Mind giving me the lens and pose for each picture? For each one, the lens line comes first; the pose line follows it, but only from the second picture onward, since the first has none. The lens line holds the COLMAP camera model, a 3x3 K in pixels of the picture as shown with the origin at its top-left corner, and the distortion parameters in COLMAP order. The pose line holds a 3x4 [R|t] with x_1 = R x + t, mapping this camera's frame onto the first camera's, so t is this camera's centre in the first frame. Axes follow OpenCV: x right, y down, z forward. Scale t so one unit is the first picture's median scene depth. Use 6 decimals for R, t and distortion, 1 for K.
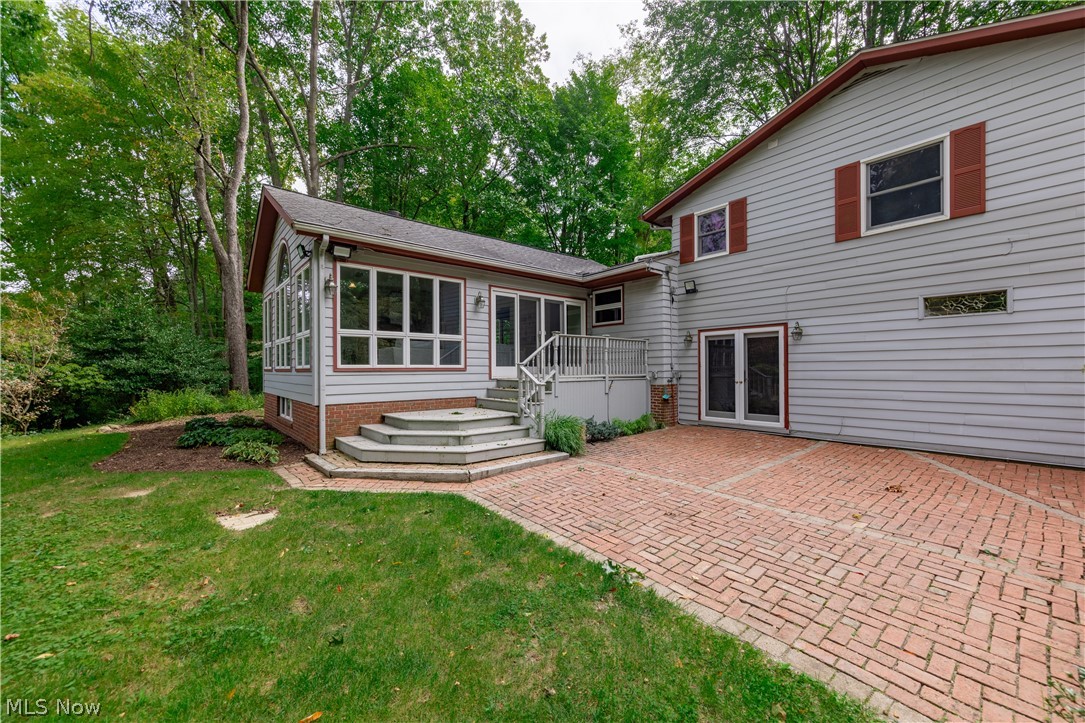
lens RADIAL K [[422.2, 0, 542.8], [0, 422.2, 367.4], [0, 0, 1]] dist [0.003485, 0.000136]
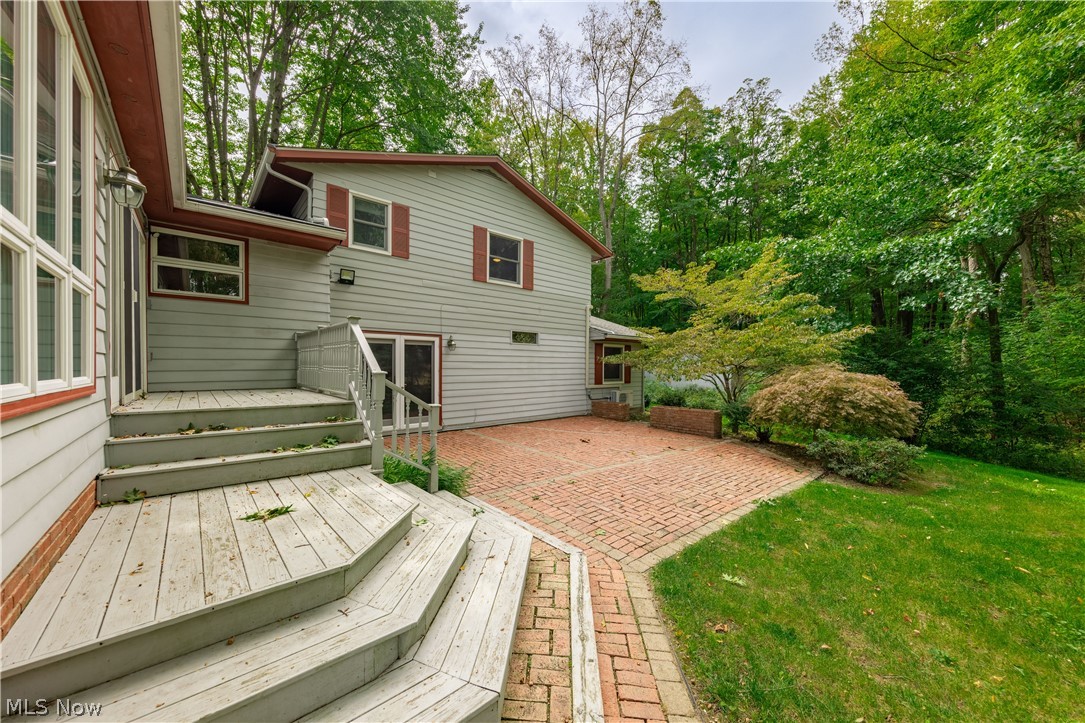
lens RADIAL K [[398.9, 0, 542.4], [0, 398.9, 367.9], [0, 0, 1]] dist [0.002233, -0.000002]
pose [[-0.038508, 0.000941, 0.999258, -0.615428], [-0.011146, 0.999937, -0.001371, -0.018200], [-0.999196, -0.011190, -0.038495, 0.872581]]
